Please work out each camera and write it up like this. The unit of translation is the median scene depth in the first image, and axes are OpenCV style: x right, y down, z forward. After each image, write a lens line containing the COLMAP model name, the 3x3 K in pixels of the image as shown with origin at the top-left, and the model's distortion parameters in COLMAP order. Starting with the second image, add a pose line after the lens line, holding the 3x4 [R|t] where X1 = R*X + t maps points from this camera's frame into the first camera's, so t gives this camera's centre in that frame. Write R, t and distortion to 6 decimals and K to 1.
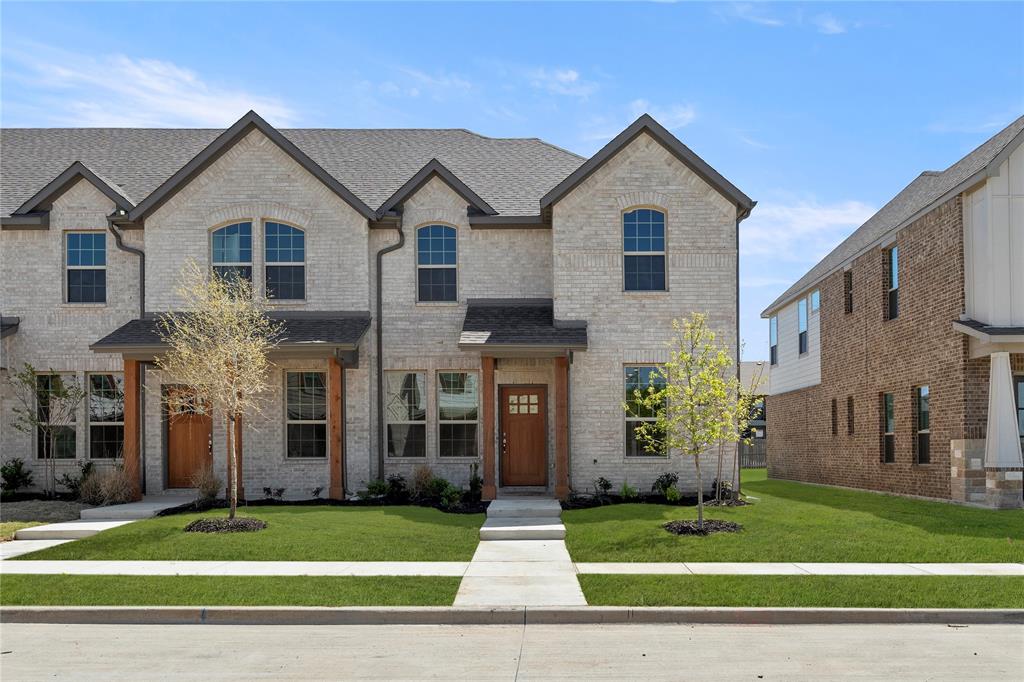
lens RADIAL K [[734.8, 0, 512.0], [0, 734.8, 351.1], [0, 0, 1]] dist [-0.003754, 0.007530]
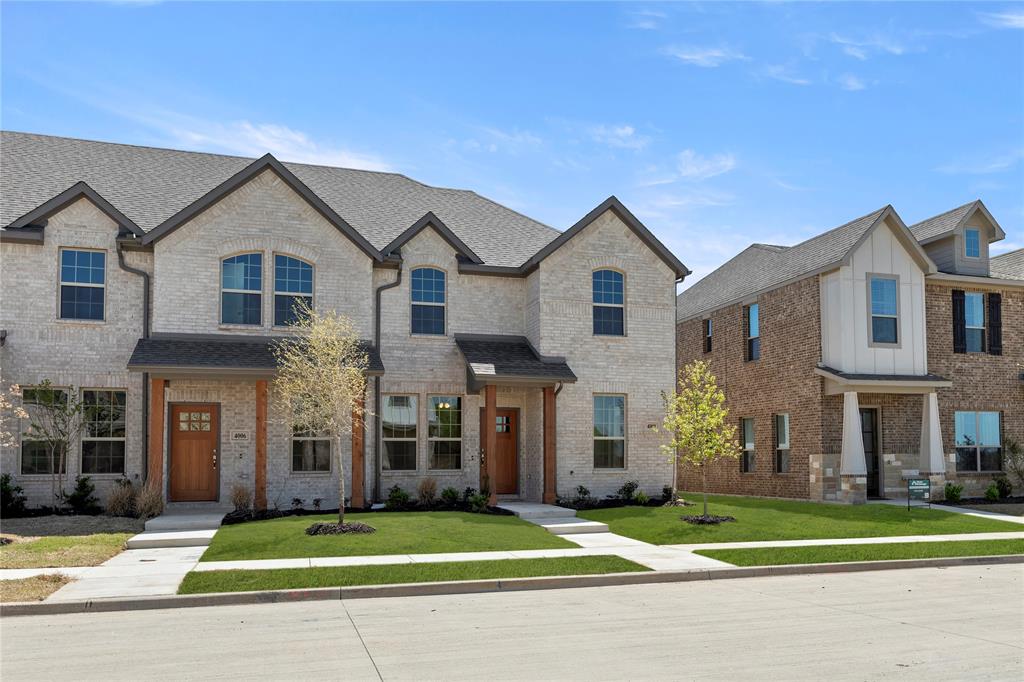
lens RADIAL K [[706.9, 0, 514.2], [0, 706.9, 334.0], [0, 0, 1]] dist [-0.003611, -0.002808]
pose [[0.961396, 0.045513, 0.271378, -0.279200], [-0.032490, 0.998103, -0.052293, -0.014456], [-0.273243, 0.041457, 0.961051, -0.105978]]
